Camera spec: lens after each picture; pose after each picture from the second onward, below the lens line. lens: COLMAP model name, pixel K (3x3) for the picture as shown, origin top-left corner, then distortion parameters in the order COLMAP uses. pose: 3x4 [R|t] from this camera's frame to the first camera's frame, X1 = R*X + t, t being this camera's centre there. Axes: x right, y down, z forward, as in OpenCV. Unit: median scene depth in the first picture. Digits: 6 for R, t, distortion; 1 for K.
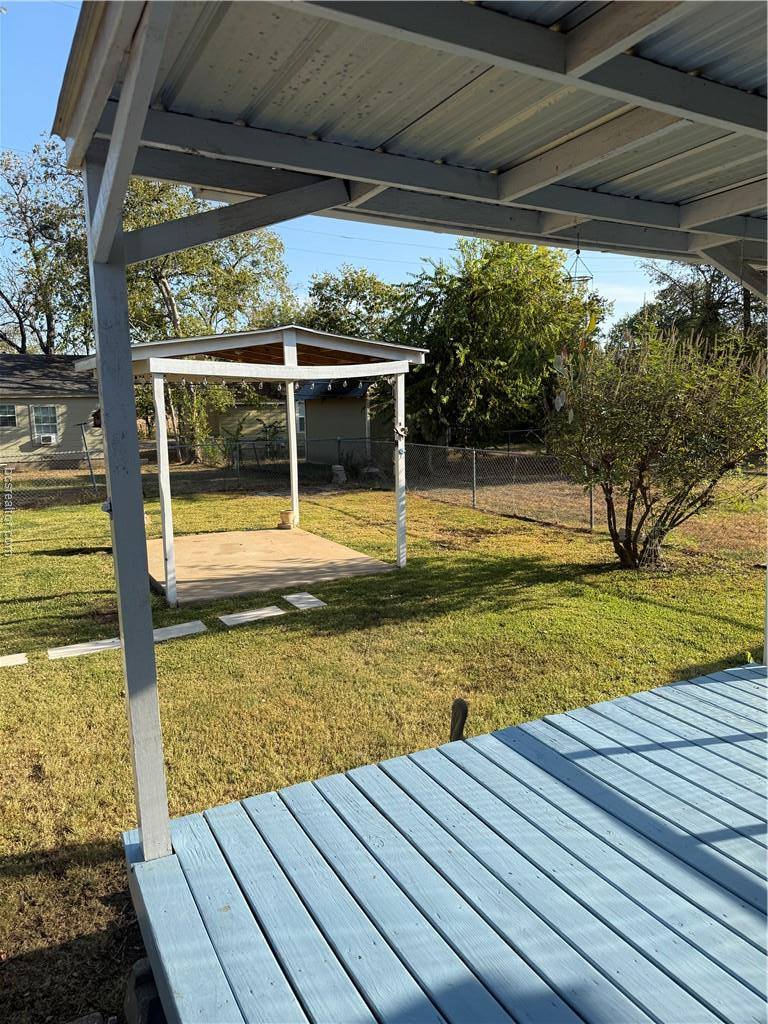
lens RADIAL K [[713.7, 0, 385.6], [0, 713.7, 514.2], [0, 0, 1]] dist [0.020007, -0.021616]
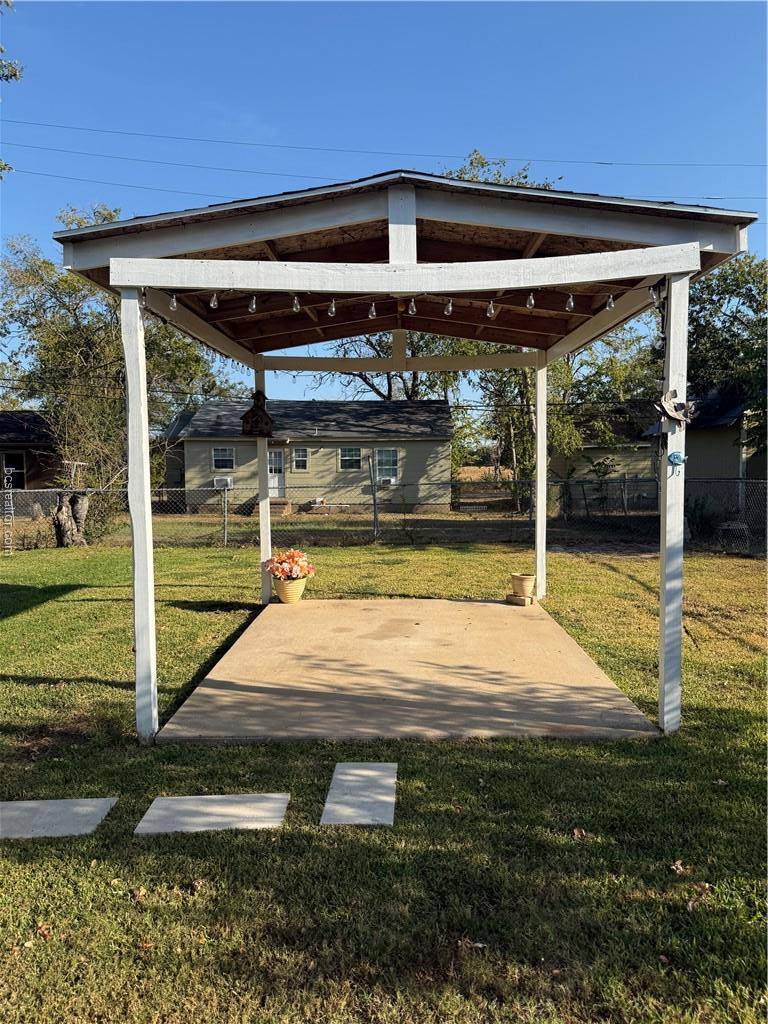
lens RADIAL K [[713.7, 0, 379.6], [0, 713.7, 508.7], [0, 0, 1]] dist [0.020007, -0.021616]
pose [[0.854053, 0.037449, -0.518835, 0.036939], [-0.082891, 0.994458, -0.064668, -0.005932], [0.513539, 0.098237, 0.852425, 0.213244]]
